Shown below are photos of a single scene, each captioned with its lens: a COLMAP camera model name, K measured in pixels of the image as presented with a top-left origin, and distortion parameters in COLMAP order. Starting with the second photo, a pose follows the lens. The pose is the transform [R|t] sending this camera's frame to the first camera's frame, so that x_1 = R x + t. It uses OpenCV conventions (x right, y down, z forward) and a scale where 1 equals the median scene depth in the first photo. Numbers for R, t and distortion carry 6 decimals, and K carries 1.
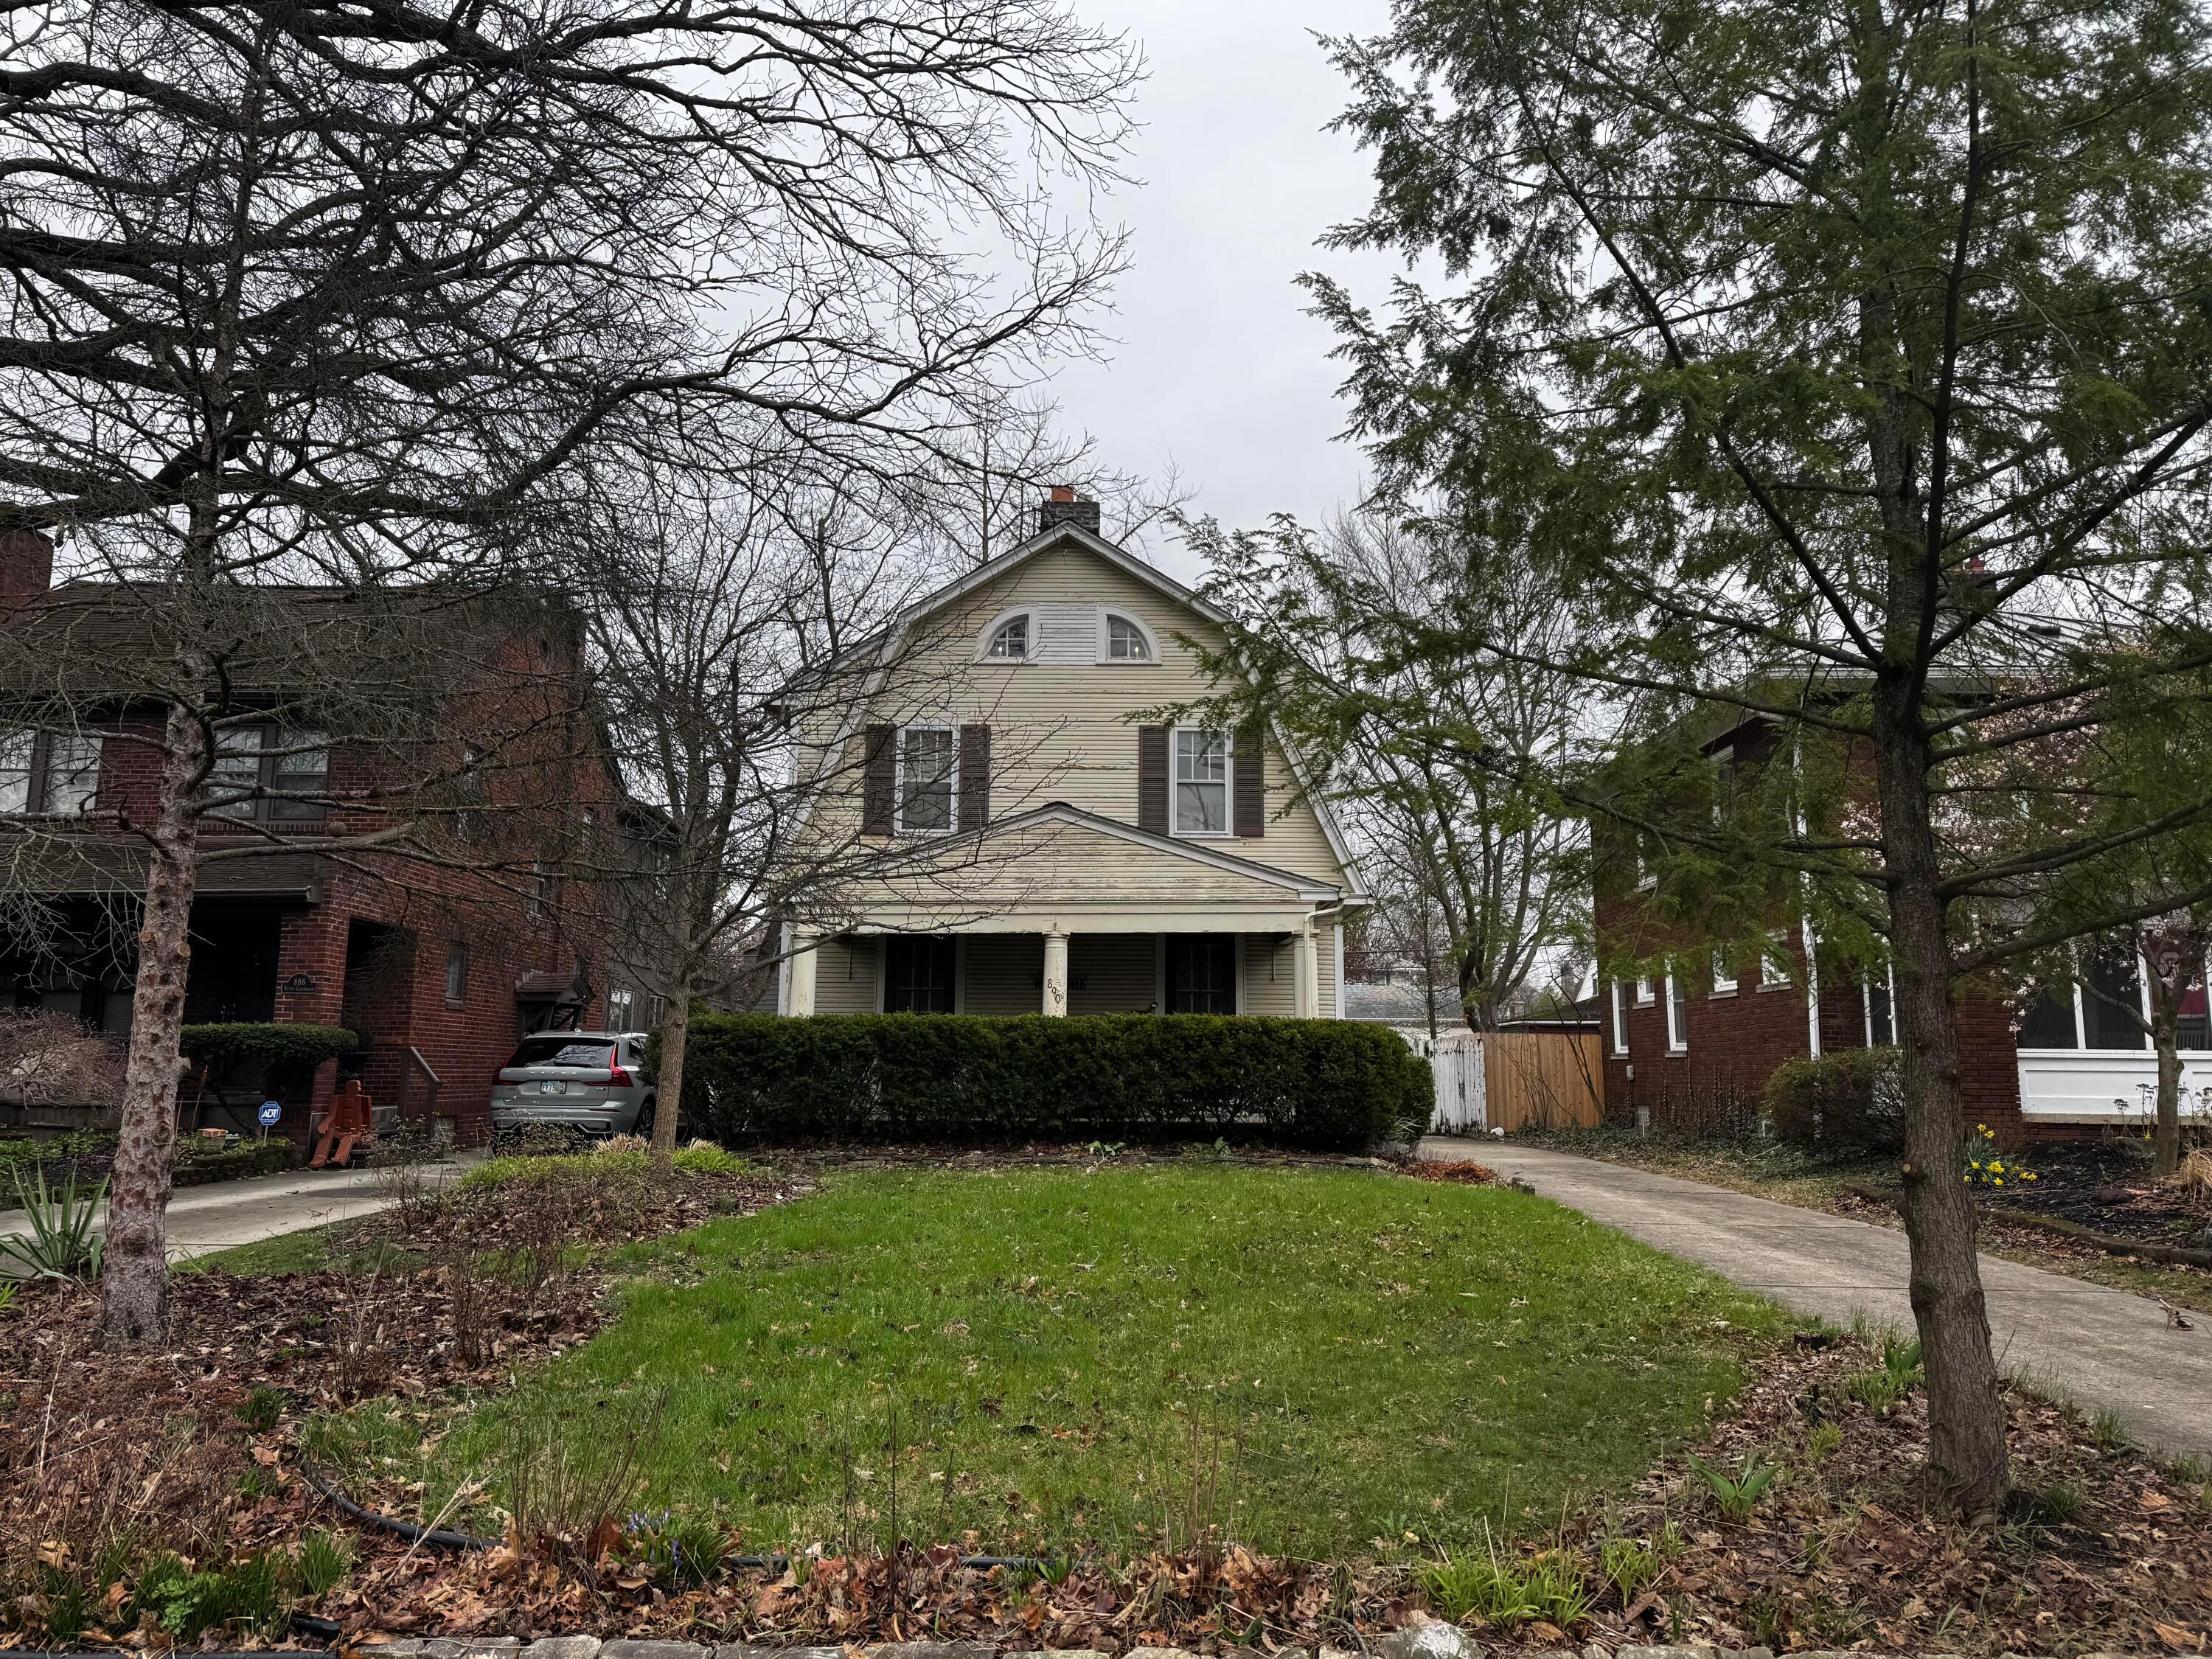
lens RADIAL K [[1544.1, 0, 1106.0], [0, 1544.1, 829.5], [0, 0, 1]] dist [0.117982, -0.150342]
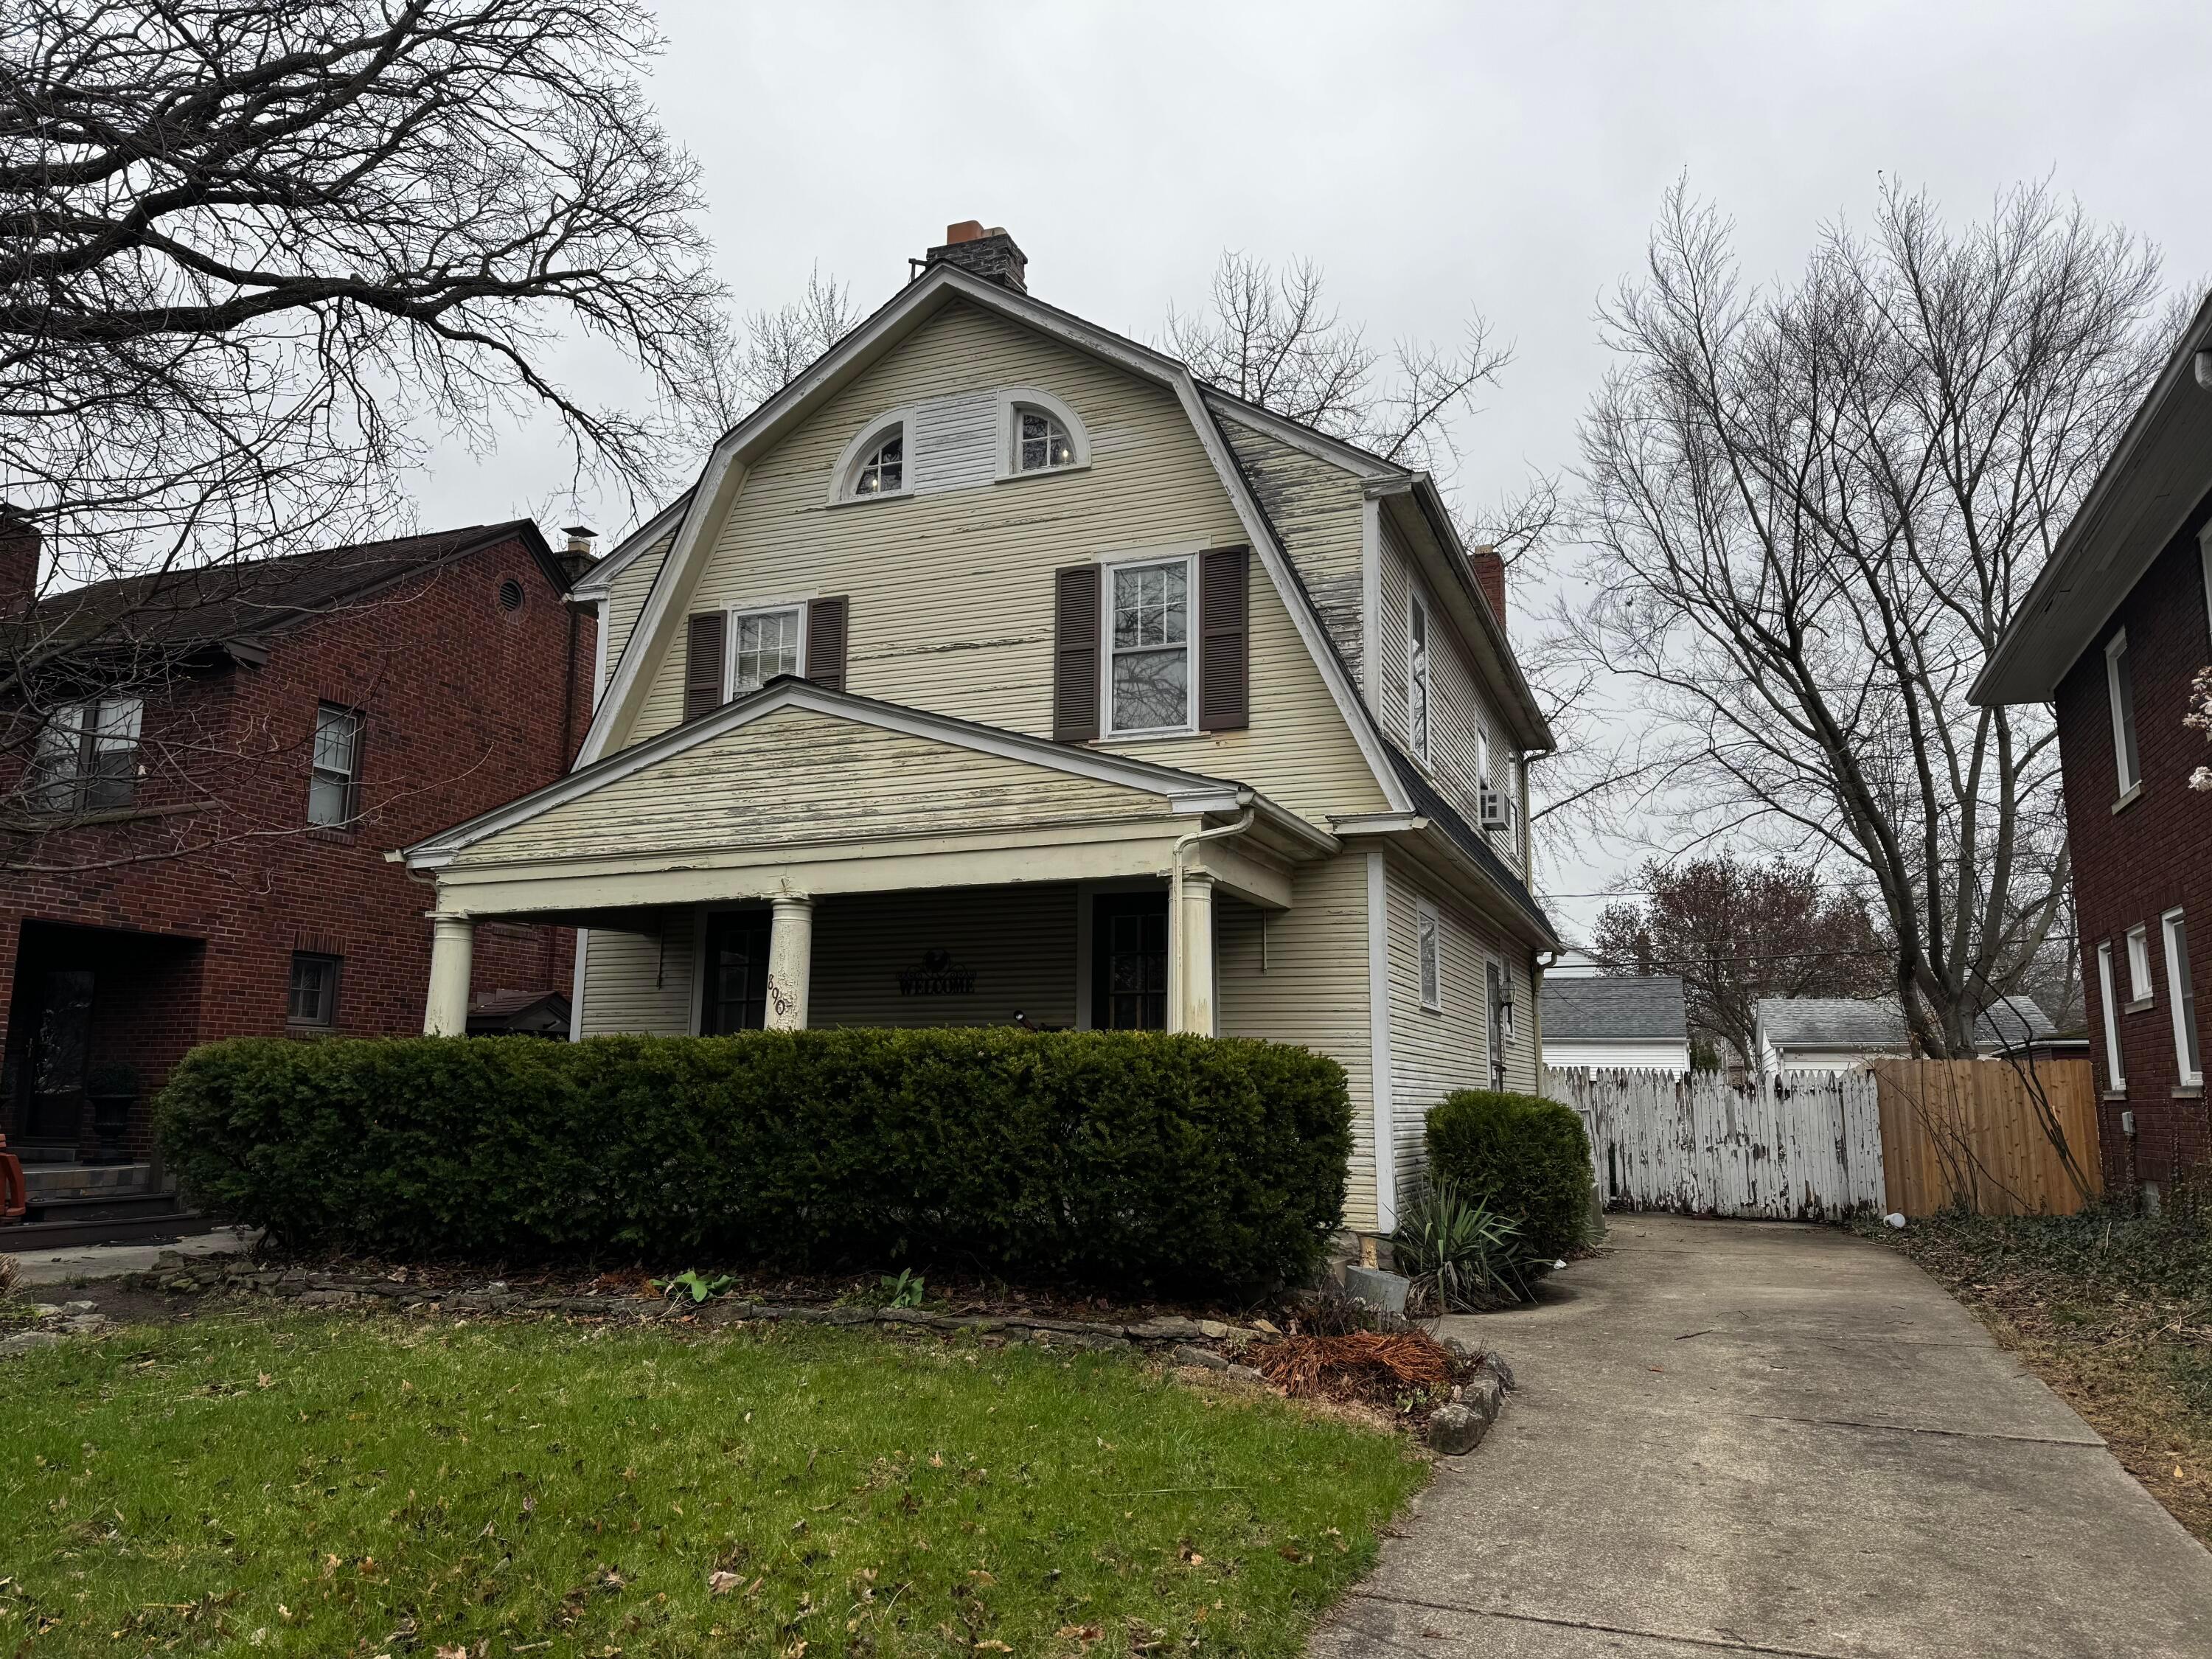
lens RADIAL K [[1544.1, 0, 1106.0], [0, 1544.1, 829.5], [0, 0, 1]] dist [0.117982, -0.150342]
pose [[0.936129, -0.059985, -0.346504, 0.252041], [0.053593, 0.998170, -0.028009, 0.056537], [0.347550, 0.007650, 0.937630, 0.423519]]
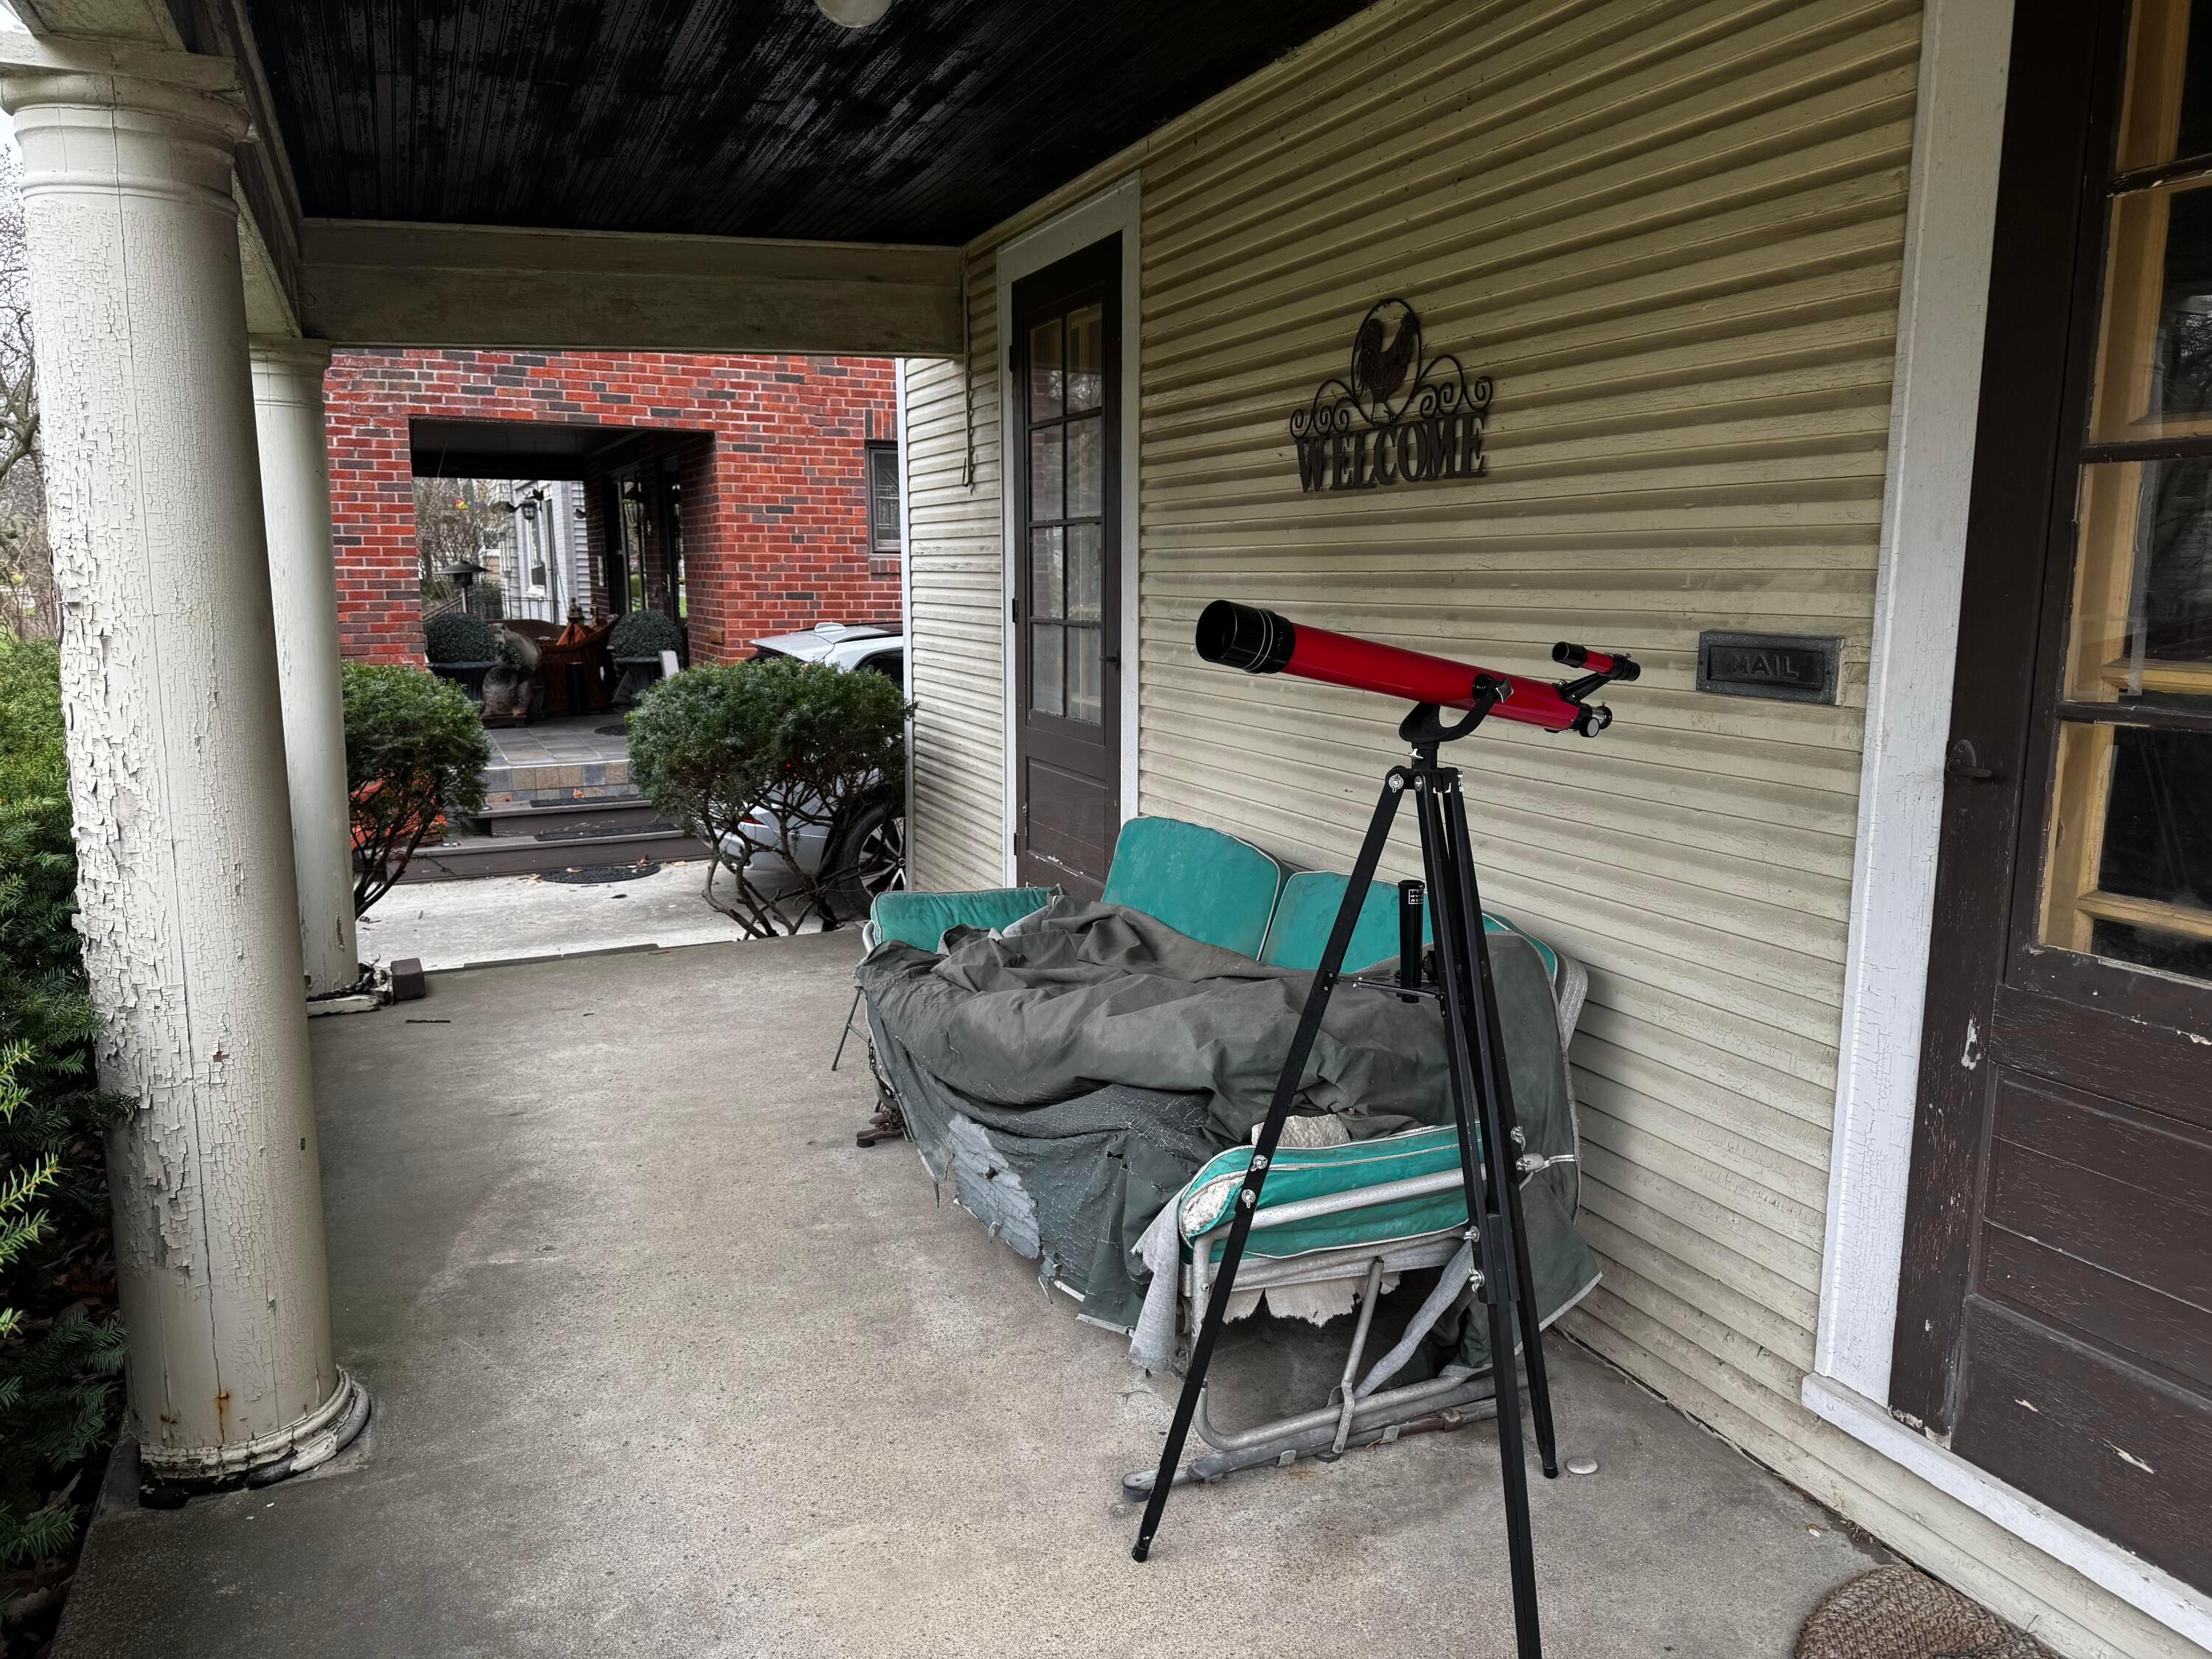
lens RADIAL K [[1544.1, 0, 1106.0], [0, 1544.1, 829.5], [0, 0, 1]] dist [0.117982, -0.150342]
pose [[0.425878, 0.143431, -0.893340, 0.135736], [0.148162, 0.962971, 0.225243, 0.087085], [0.892567, -0.228285, 0.388857, 0.789978]]
